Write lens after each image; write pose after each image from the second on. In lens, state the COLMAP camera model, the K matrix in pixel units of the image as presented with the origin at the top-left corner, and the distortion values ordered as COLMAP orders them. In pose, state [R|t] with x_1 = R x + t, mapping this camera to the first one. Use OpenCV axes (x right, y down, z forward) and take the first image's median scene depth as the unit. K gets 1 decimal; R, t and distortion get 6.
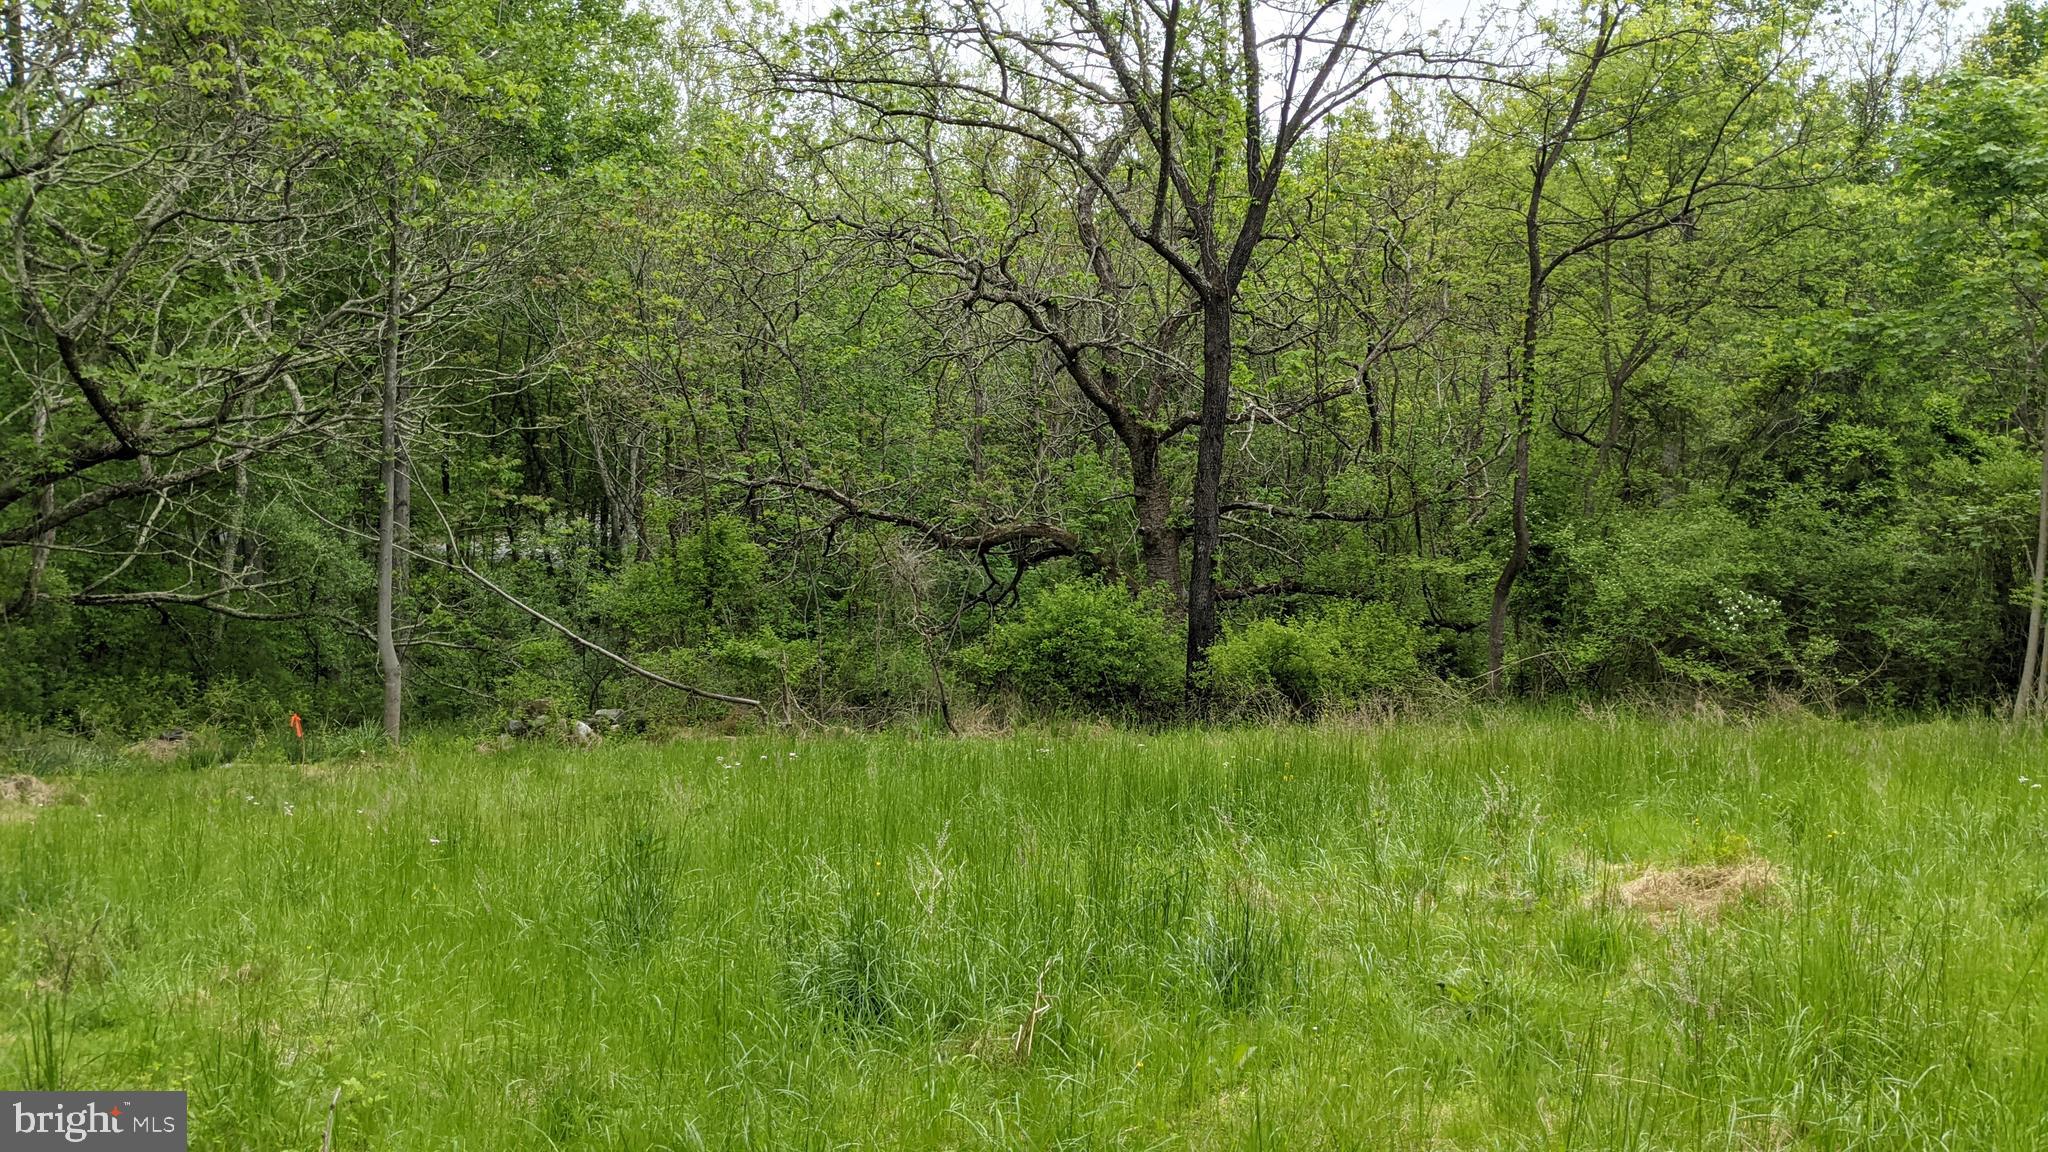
lens RADIAL K [[1571.4, 0, 1016.1], [0, 1571.4, 575.3], [0, 0, 1]] dist [0.028325, -0.052108]
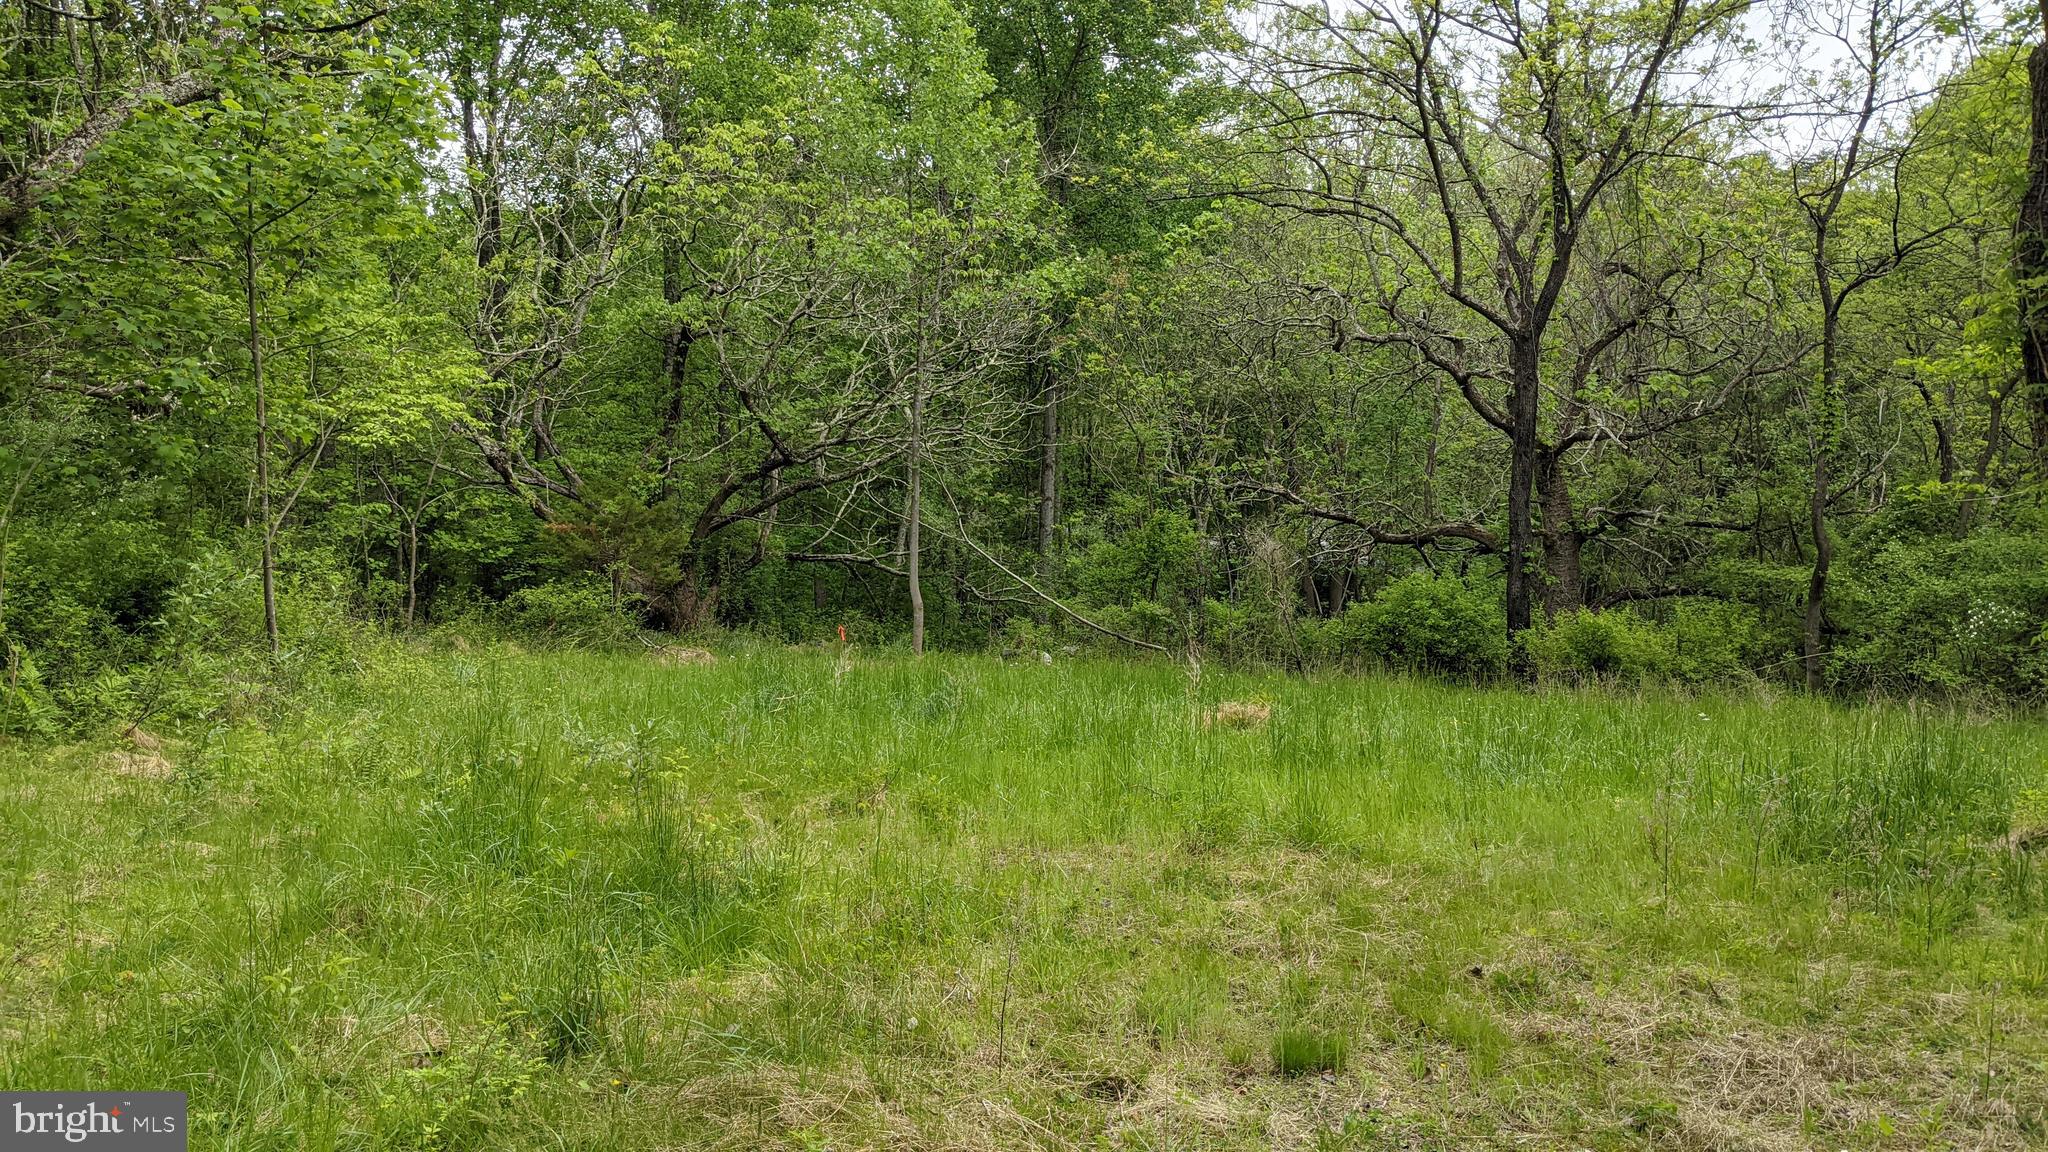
lens RADIAL K [[1571.4, 0, 1016.1], [0, 1571.4, 575.3], [0, 0, 1]] dist [0.028325, -0.052108]
pose [[0.853265, 0.047577, -0.519303, 0.394464], [-0.043463, 0.998853, 0.020099, -0.003003], [0.519664, 0.005421, 0.854354, -0.205051]]
